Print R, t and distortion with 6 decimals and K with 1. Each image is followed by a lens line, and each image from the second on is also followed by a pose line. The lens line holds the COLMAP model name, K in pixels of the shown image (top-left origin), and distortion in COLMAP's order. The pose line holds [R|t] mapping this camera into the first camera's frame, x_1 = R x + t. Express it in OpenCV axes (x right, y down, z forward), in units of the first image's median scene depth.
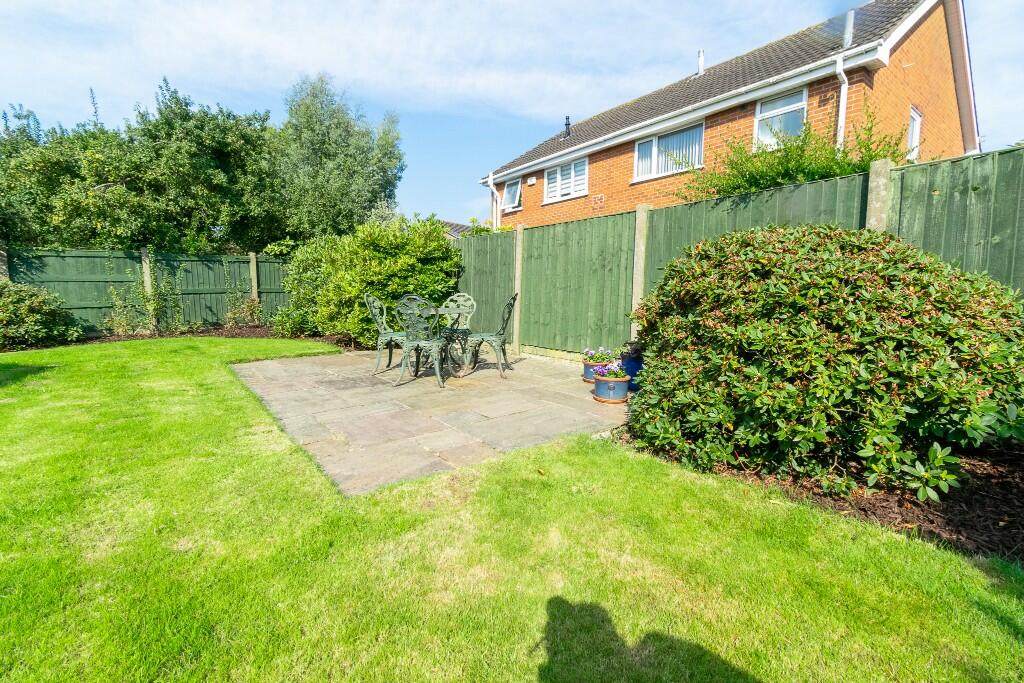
lens RADIAL K [[452.4, 0, 515.1], [0, 452.4, 338.6], [0, 0, 1]] dist [0.000882, 0.000984]
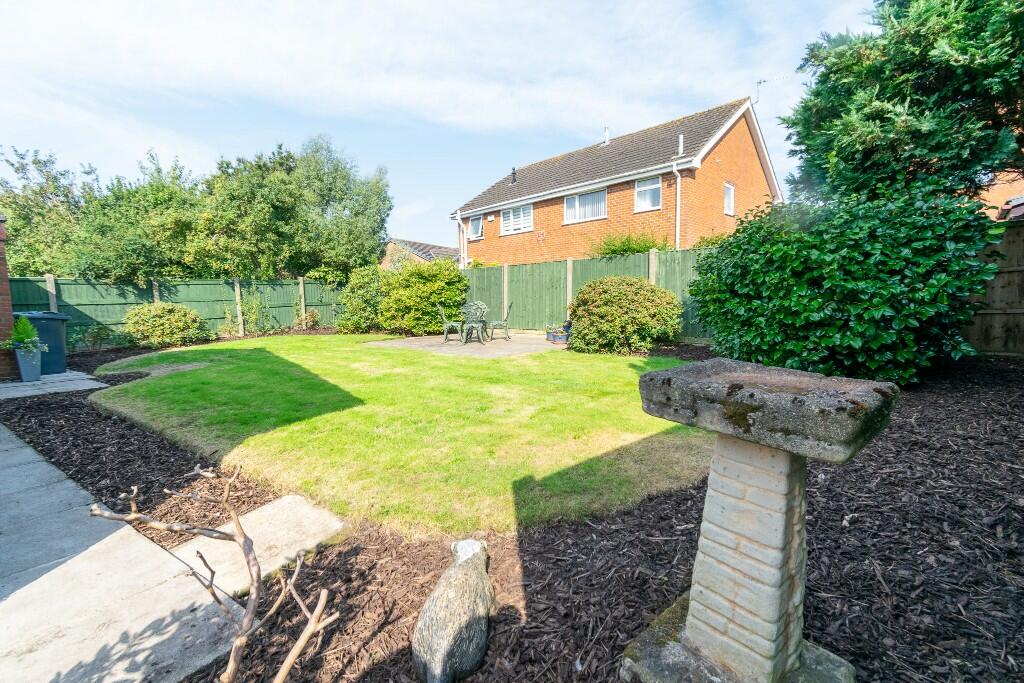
lens RADIAL K [[452.4, 0, 515.3], [0, 452.4, 336.7], [0, 0, 1]] dist [0.000882, 0.000984]
pose [[0.989931, -0.039532, 0.135916, -0.191794], [0.042239, 0.998961, -0.017088, 0.071007], [-0.135100, 0.022657, 0.990573, -0.740414]]
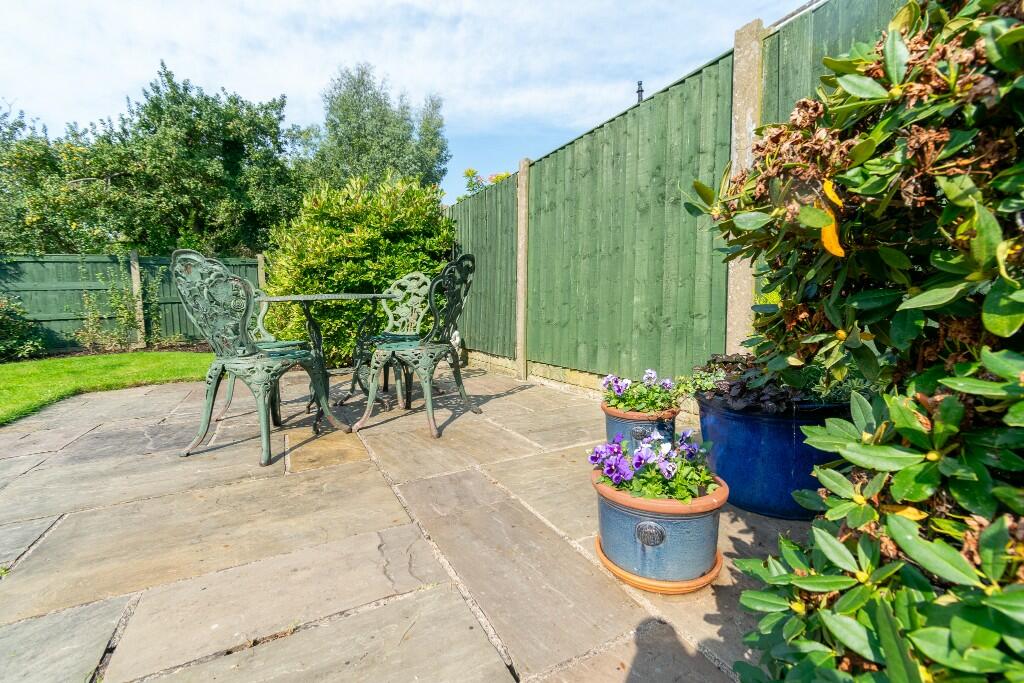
lens RADIAL K [[452.4, 0, 515.1], [0, 452.4, 338.0], [0, 0, 1]] dist [0.000882, 0.000984]
pose [[0.982199, -0.012245, -0.187443, 0.098244], [0.006589, 0.999505, -0.030766, 0.001110], [0.187727, 0.028984, 0.981793, 0.381577]]
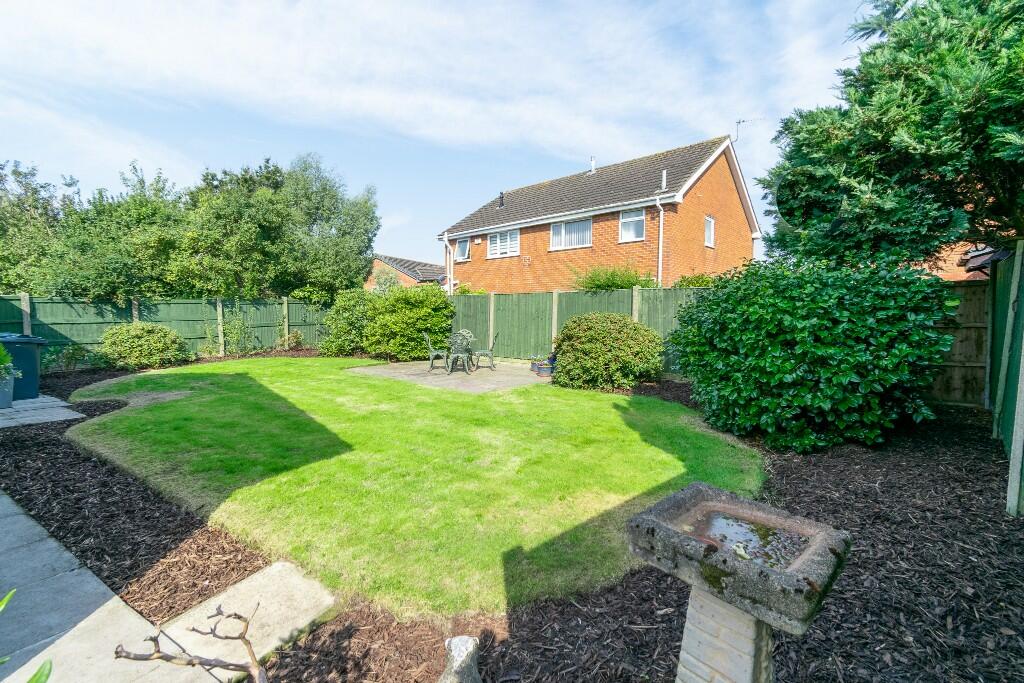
lens RADIAL K [[452.4, 0, 515.3], [0, 452.4, 335.8], [0, 0, 1]] dist [0.000882, 0.000984]
pose [[0.984761, -0.012082, 0.173495, -0.200166], [0.021124, 0.998507, -0.050365, 0.021592], [-0.172627, 0.053262, 0.983546, -0.758648]]
